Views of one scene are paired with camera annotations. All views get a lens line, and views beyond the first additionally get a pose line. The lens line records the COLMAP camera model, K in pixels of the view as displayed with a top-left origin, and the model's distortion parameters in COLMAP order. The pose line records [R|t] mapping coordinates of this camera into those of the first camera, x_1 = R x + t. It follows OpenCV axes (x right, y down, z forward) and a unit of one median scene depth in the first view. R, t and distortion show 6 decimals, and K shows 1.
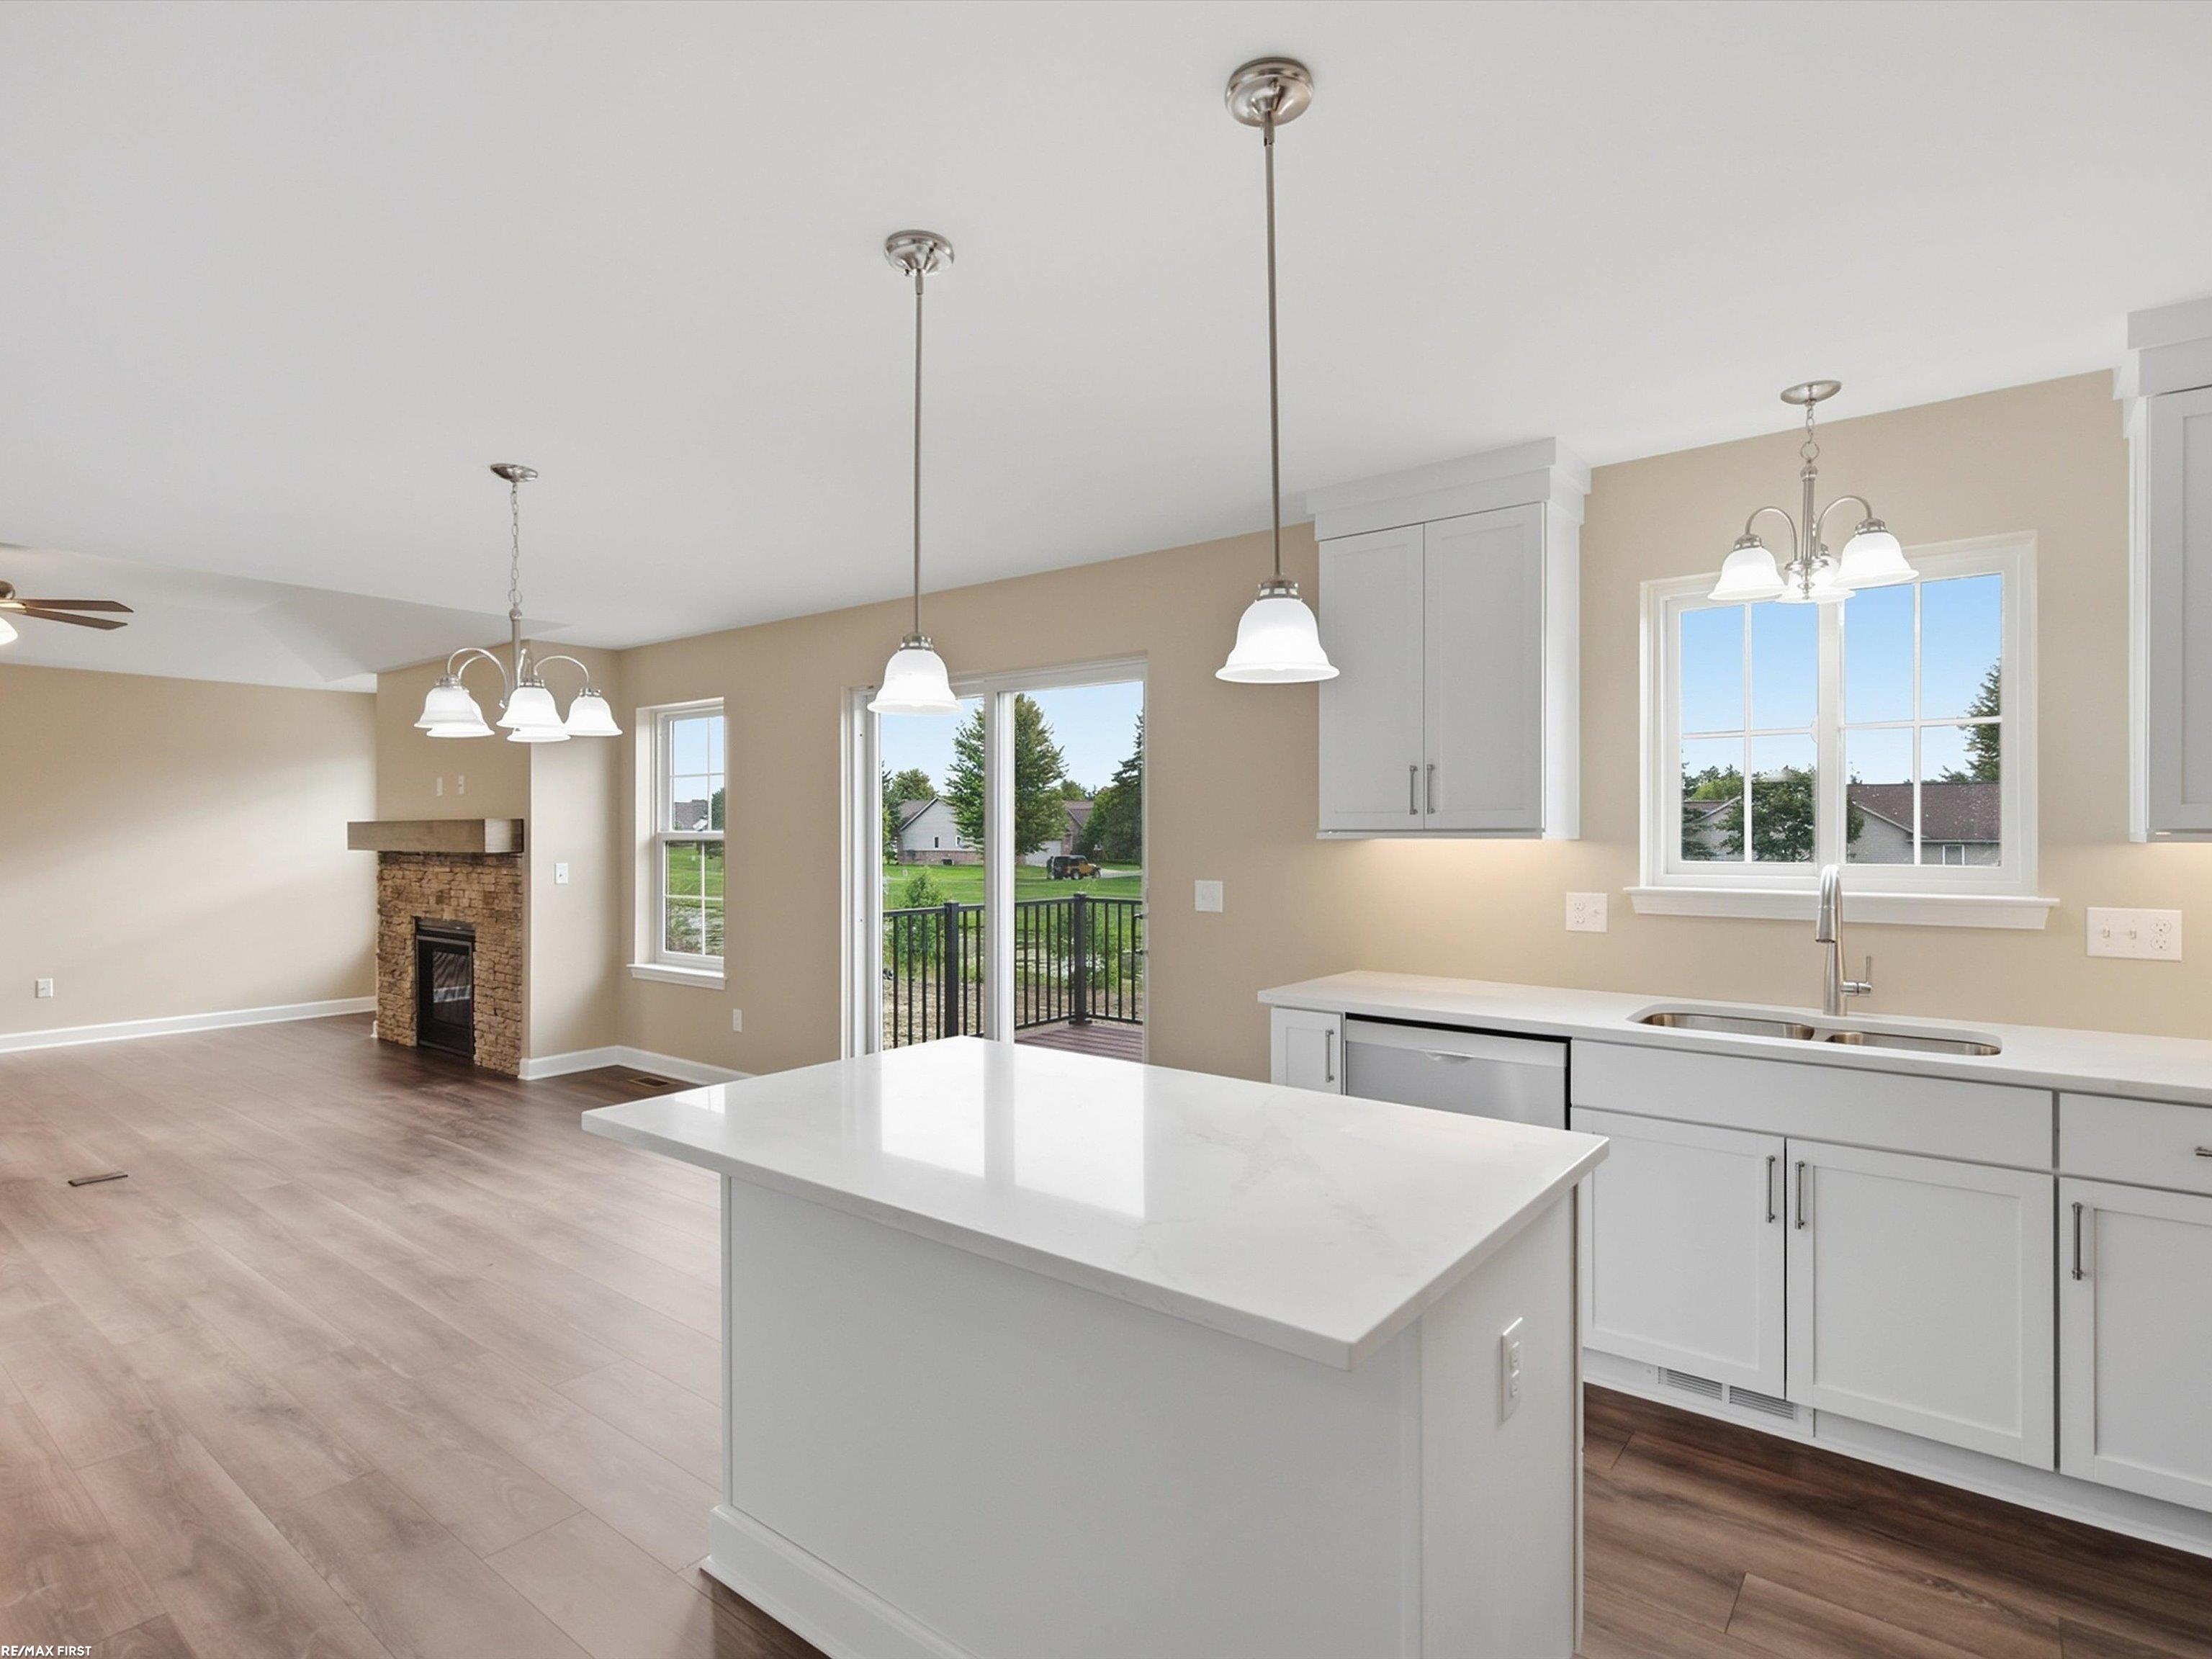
lens RADIAL K [[1146.5, 0, 1094.3], [0, 1146.5, 831.0], [0, 0, 1]] dist [0.005765, -0.004749]
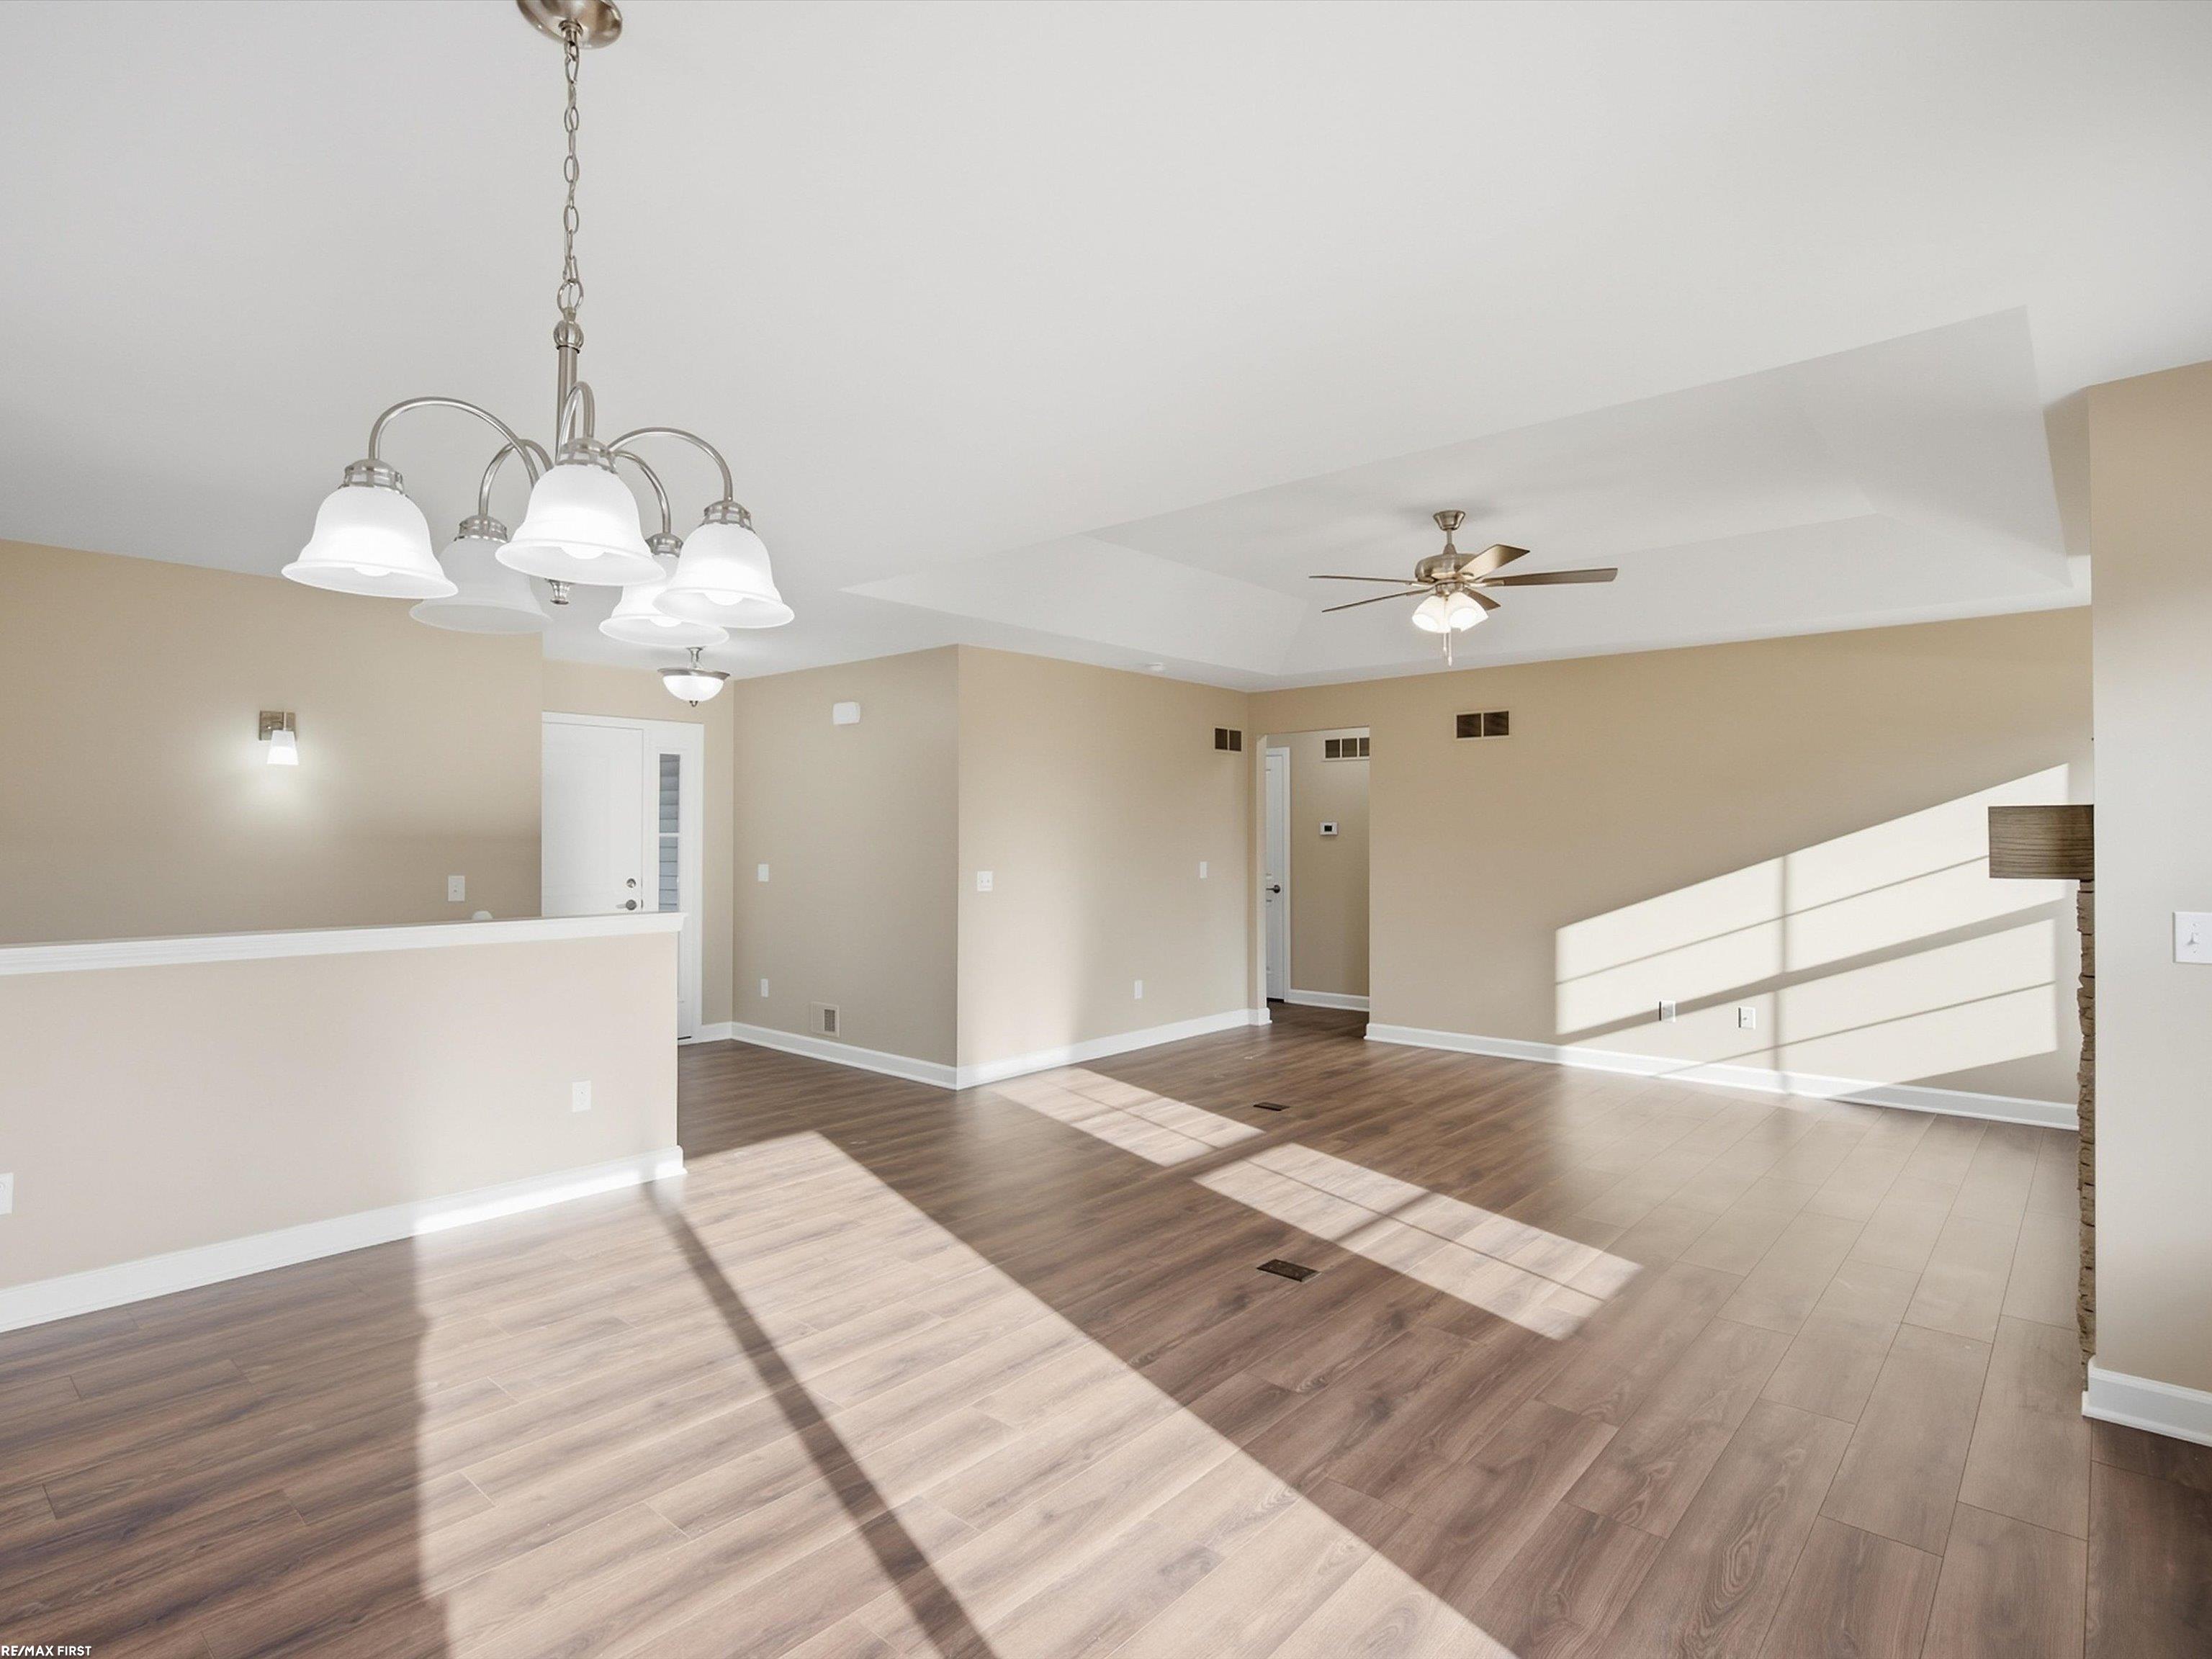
lens RADIAL K [[1128.8, 0, 1102.2], [0, 1128.8, 841.6], [0, 0, 1]] dist [0.002382, -0.002952]
pose [[-0.052622, 0.006375, -0.998594, -0.051156], [0.002311, 0.999978, 0.006262, -0.001266], [0.998612, -0.001979, -0.052636, 0.654224]]
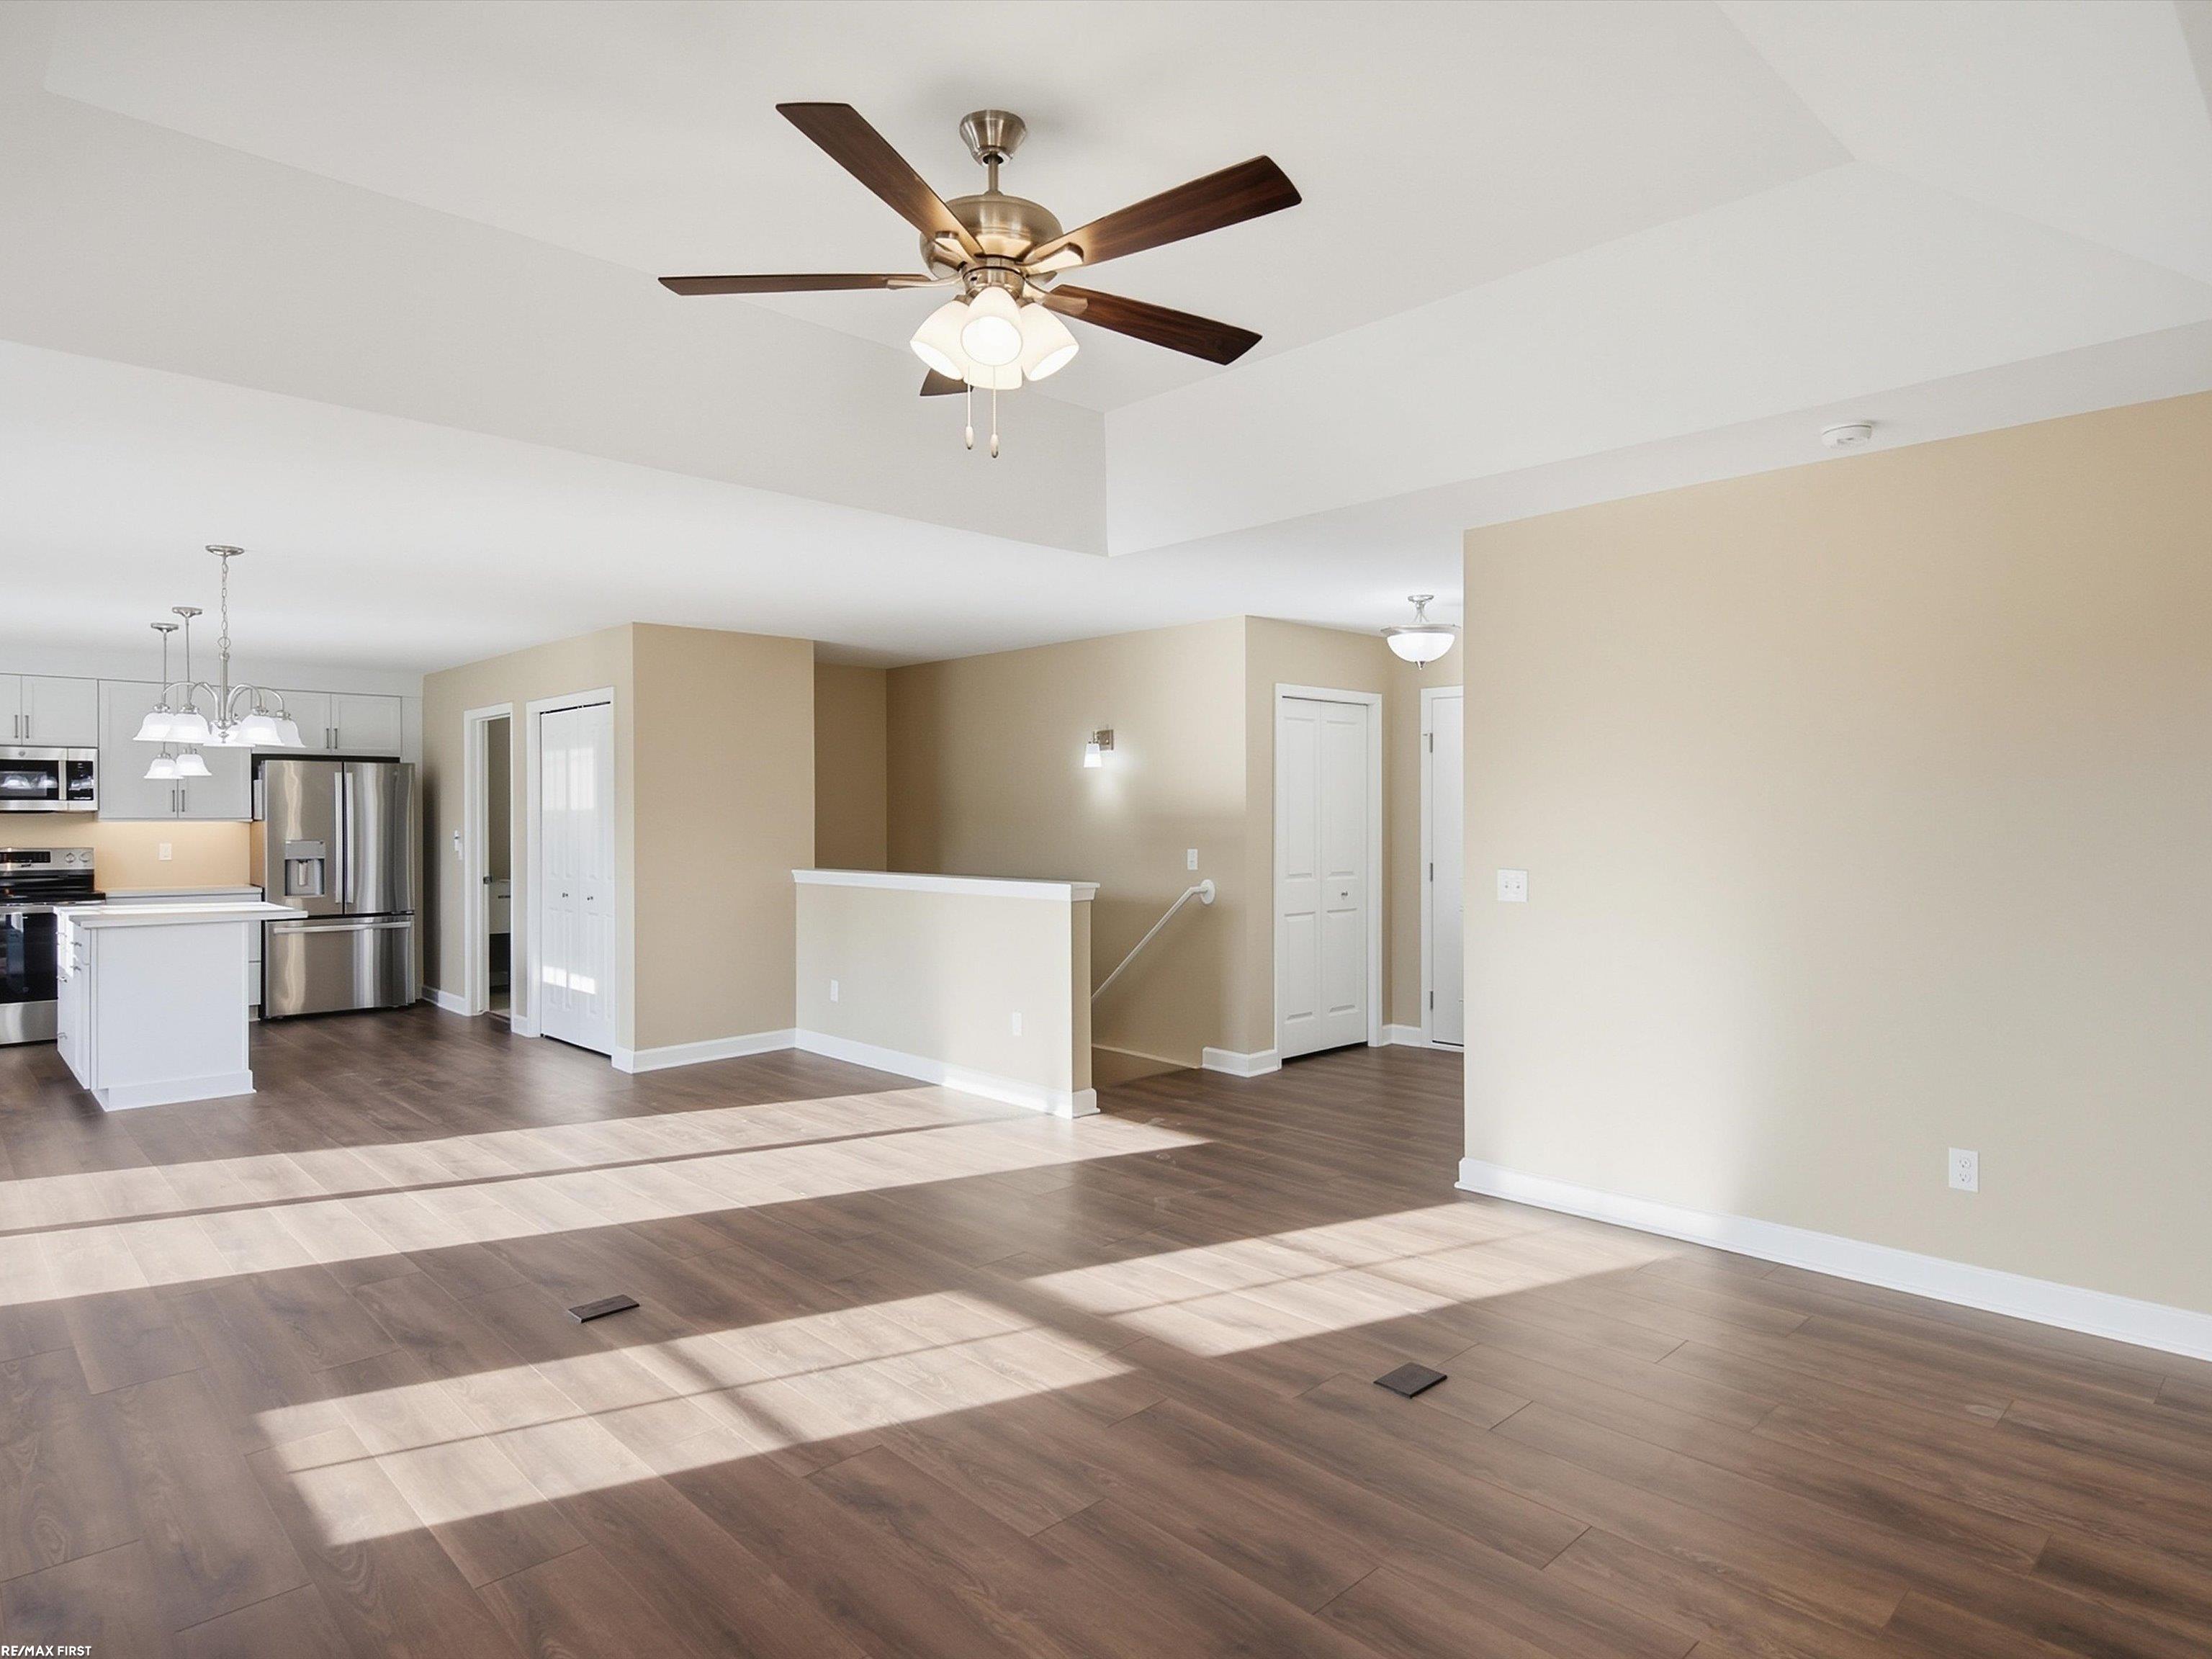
lens RADIAL K [[1268.4, 0, 1107.7], [0, 1268.4, 822.8], [0, 0, 1]] dist [-0.000747, -0.005001]
pose [[-0.991374, 0.001751, 0.131055, -0.914864], [0.001670, 0.999998, -0.000728, 0.004501], [-0.131056, -0.000503, -0.991375, 1.241960]]
